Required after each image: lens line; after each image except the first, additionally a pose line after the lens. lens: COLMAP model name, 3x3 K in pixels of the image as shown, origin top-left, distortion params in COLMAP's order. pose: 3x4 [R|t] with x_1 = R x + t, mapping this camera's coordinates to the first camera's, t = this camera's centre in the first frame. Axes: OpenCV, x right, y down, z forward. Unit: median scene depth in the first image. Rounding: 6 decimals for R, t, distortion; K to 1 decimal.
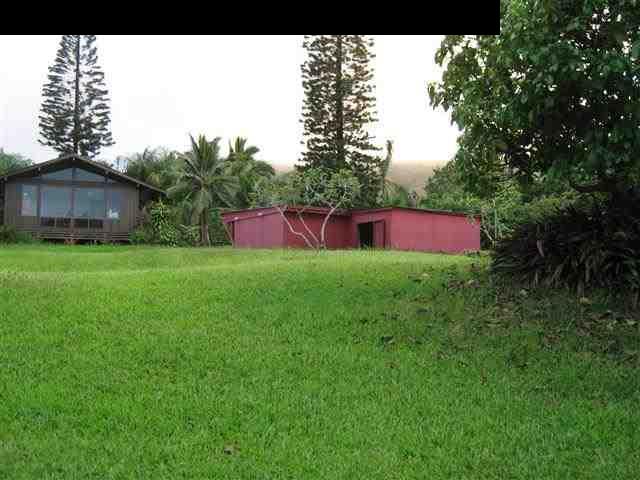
lens RADIAL K [[712.8, 0, 320.0], [0, 712.8, 240.0], [0, 0, 1]] dist [-0.094601, -0.021223]
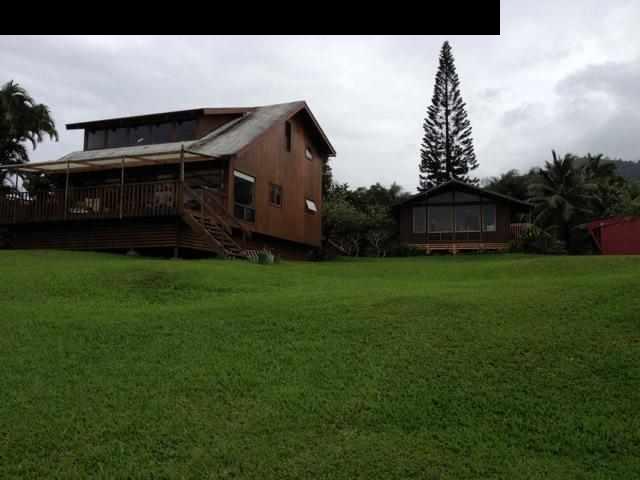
lens RADIAL K [[712.8, 0, 320.0], [0, 712.8, 240.0], [0, 0, 1]] dist [-0.094601, -0.021223]
pose [[0.863945, -0.053274, -0.500760, 0.072850], [0.040878, 0.998526, -0.035705, 0.022939], [0.501924, 0.010377, 0.864849, -0.185645]]
